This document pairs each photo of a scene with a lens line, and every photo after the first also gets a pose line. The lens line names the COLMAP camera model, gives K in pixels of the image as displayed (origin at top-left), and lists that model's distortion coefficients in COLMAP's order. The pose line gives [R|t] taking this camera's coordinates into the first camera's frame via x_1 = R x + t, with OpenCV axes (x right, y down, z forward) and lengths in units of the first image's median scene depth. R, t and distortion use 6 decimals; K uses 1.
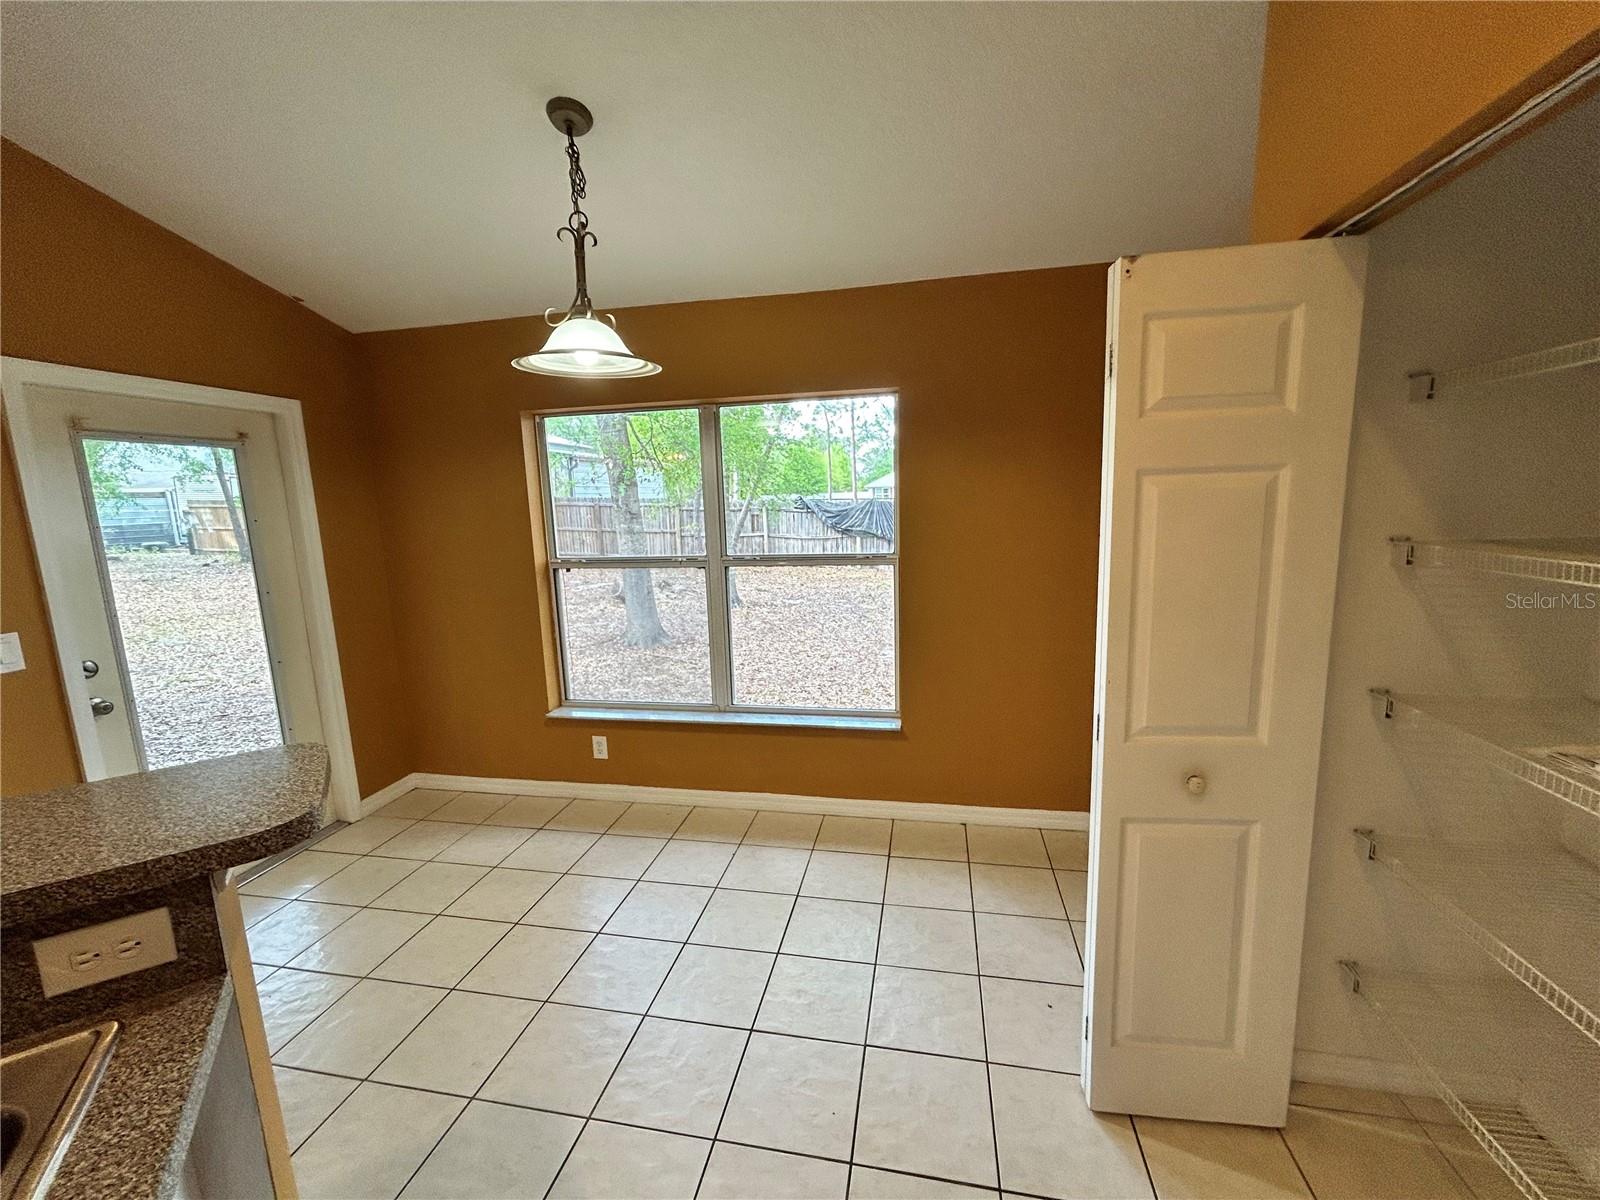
lens RADIAL K [[650.7, 0, 801.9], [0, 650.7, 601.9], [0, 0, 1]] dist [0.001025, 0.000663]
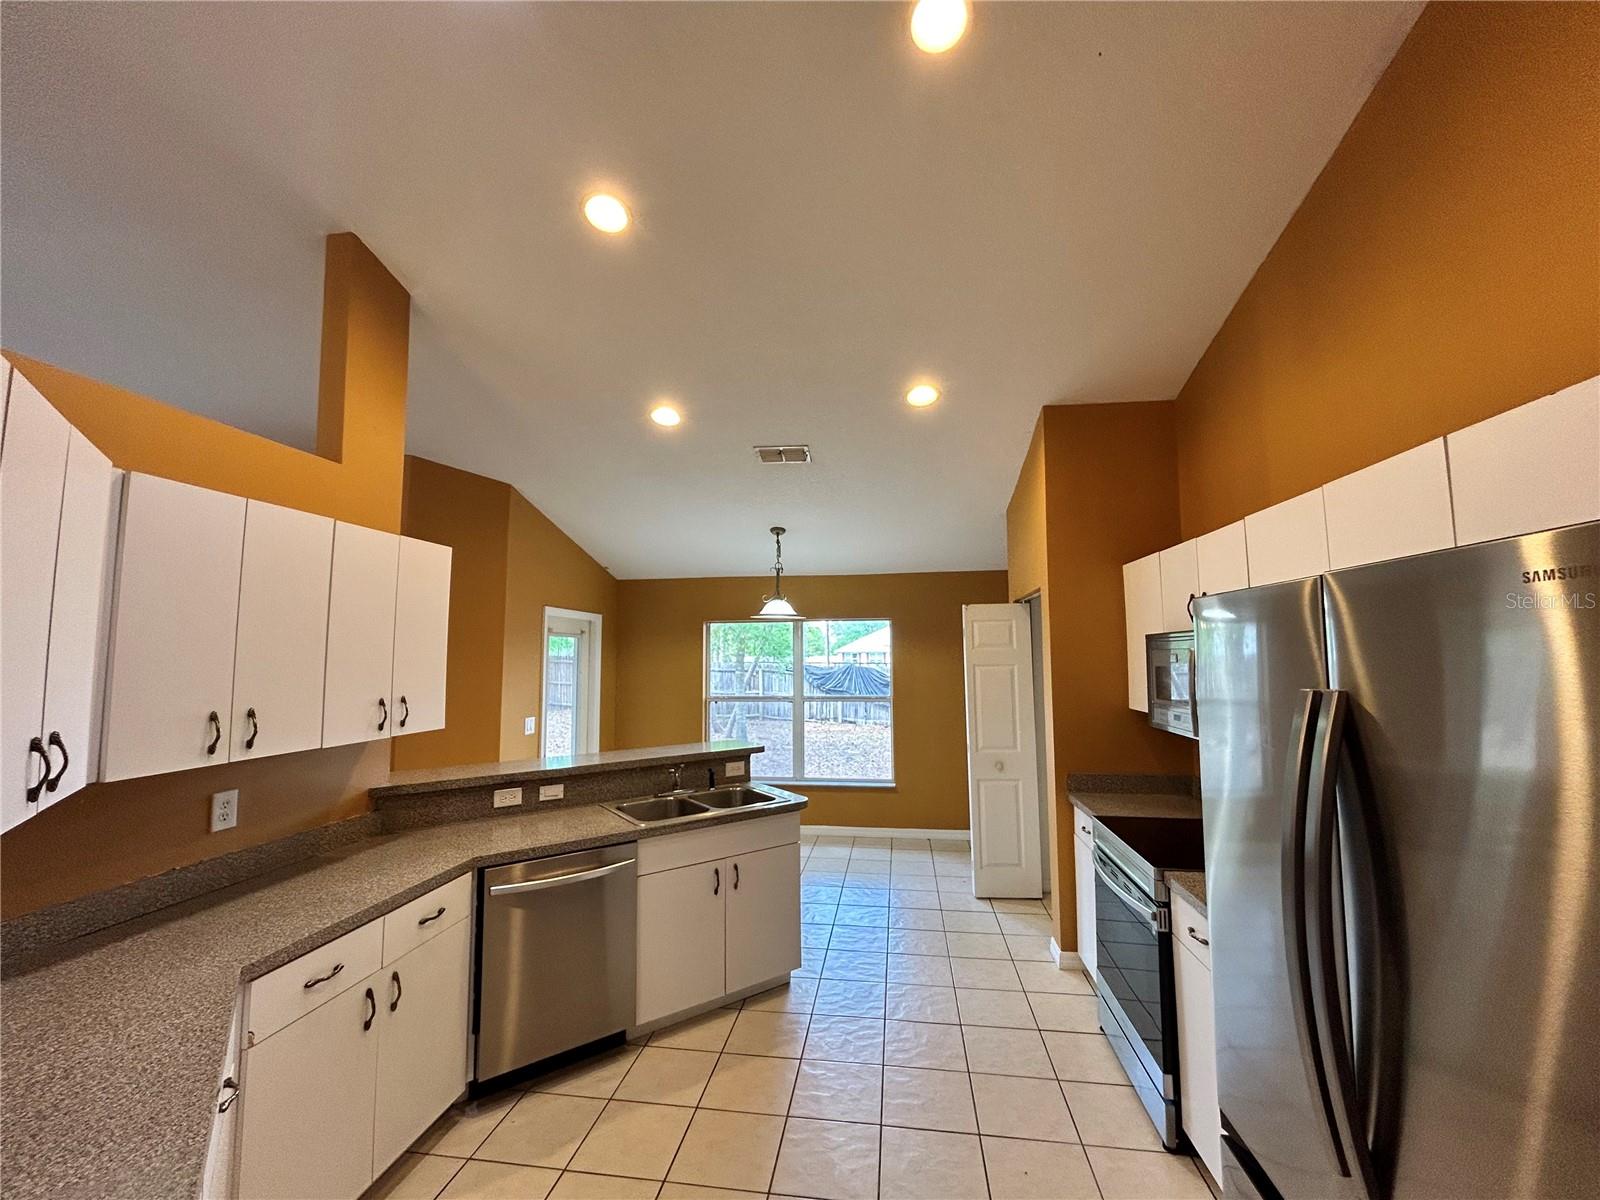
lens RADIAL K [[650.7, 0, 802.9], [0, 650.7, 603.7], [0, 0, 1]] dist [0.001025, 0.000663]
pose [[0.998433, 0.029400, 0.047620, -0.233859], [-0.016943, 0.969761, -0.243469, 0.142808], [-0.053338, 0.242280, 0.968739, -1.006303]]
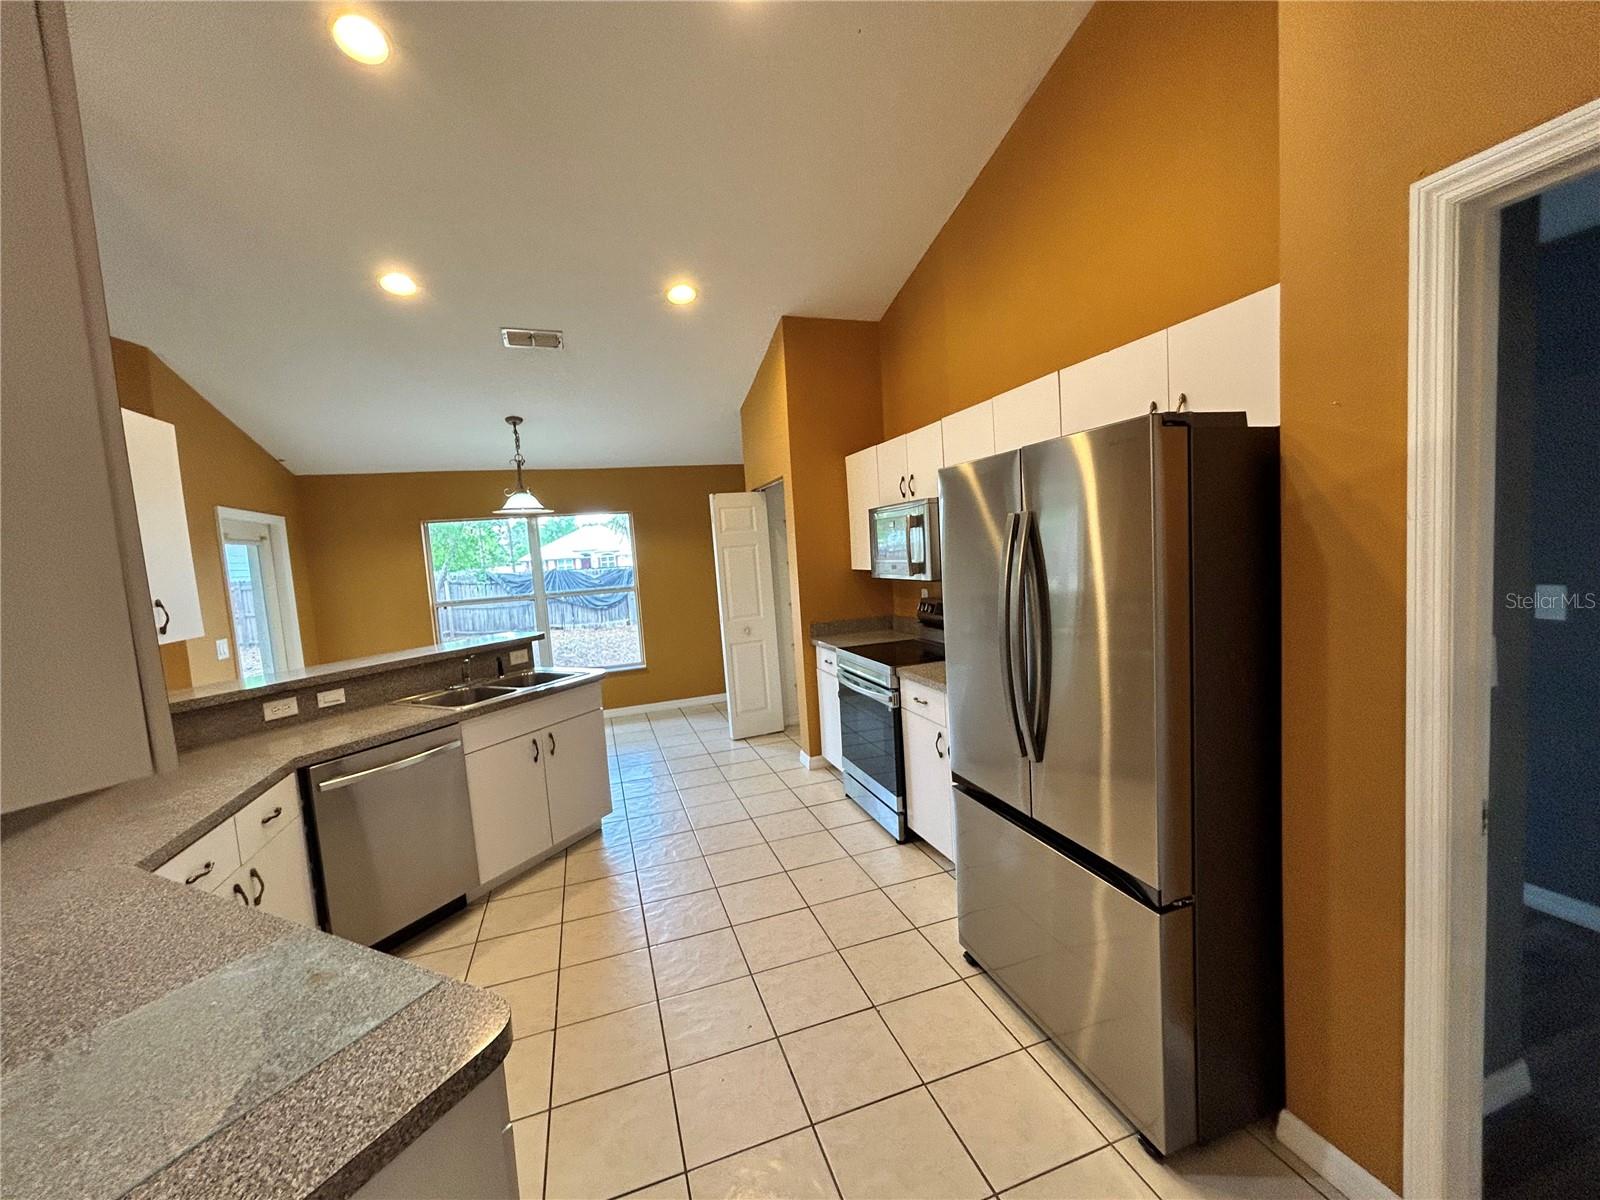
lens RADIAL K [[650.7, 0, 799.8], [0, 650.7, 603.1], [0, 0, 1]] dist [0.001025, 0.000663]
pose [[0.870952, -0.068795, 0.486528, -0.428141], [0.118949, 0.990219, -0.072920, 0.202156], [-0.476753, 0.121382, 0.870616, -1.107602]]
